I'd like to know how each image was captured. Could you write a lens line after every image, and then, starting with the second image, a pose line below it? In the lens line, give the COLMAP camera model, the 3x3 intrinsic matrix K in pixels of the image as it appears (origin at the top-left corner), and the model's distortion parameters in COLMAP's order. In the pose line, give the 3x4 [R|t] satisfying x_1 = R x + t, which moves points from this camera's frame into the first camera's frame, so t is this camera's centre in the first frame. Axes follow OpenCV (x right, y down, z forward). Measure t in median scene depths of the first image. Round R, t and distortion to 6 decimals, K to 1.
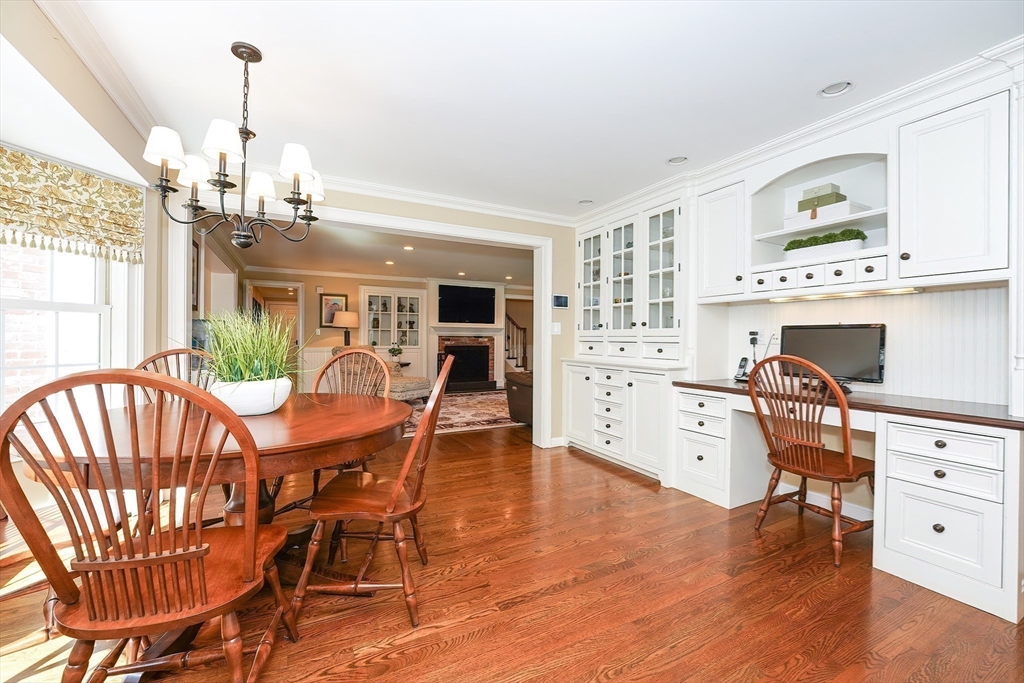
lens RADIAL K [[414.4, 0, 512.0], [0, 414.4, 341.5], [0, 0, 1]] dist [-0.025587, 0.000346]
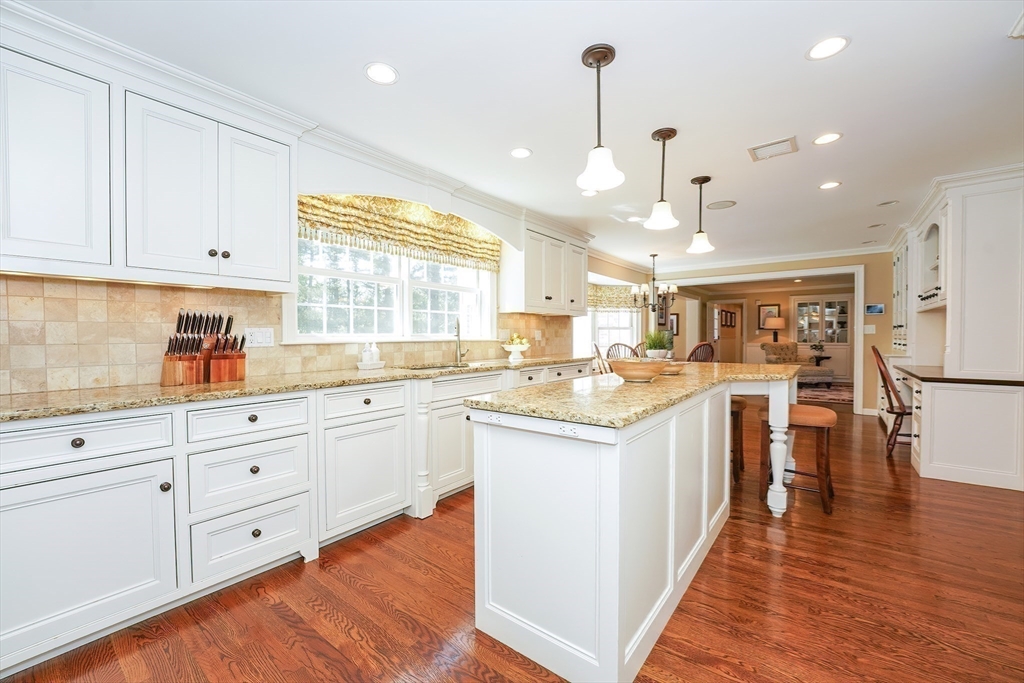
lens RADIAL K [[414.4, 0, 512.0], [0, 414.4, 341.5], [0, 0, 1]] dist [-0.025587, 0.000346]
pose [[0.395265, 0.004034, -0.918558, 0.490359], [0.000469, 0.999989, 0.004593, 0.001123], [0.918567, -0.002246, 0.395259, -0.332845]]
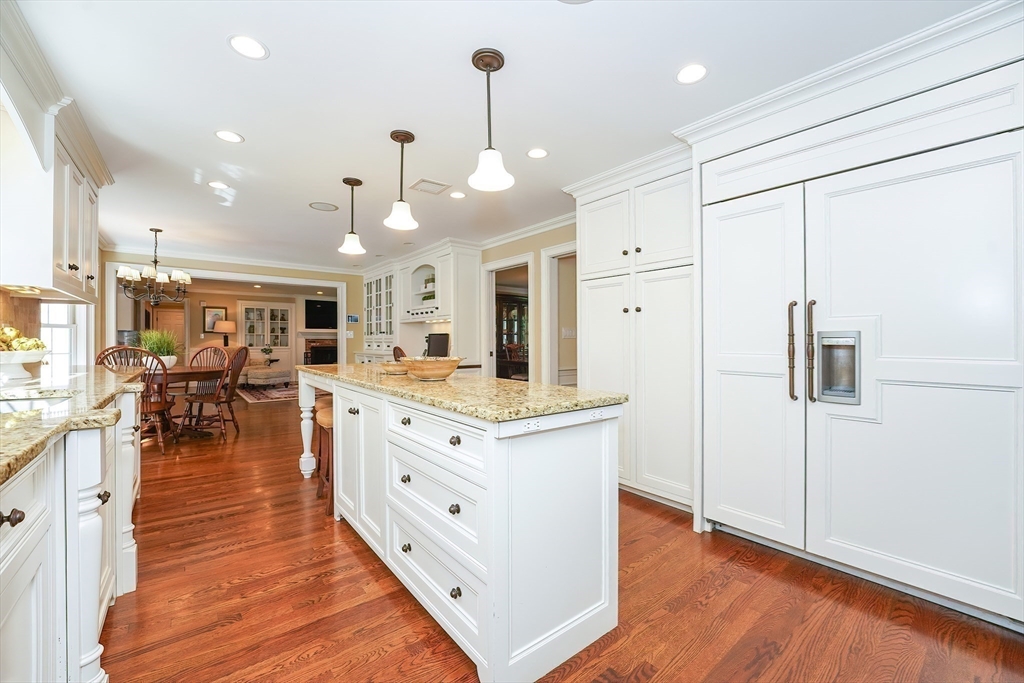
lens RADIAL K [[414.4, 0, 512.0], [0, 414.4, 341.5], [0, 0, 1]] dist [-0.025587, 0.000346]
pose [[0.982120, -0.004476, 0.188201, 0.243007], [0.005499, 0.999973, -0.004916, 0.004954], [-0.188174, 0.005863, 0.982118, -0.439590]]
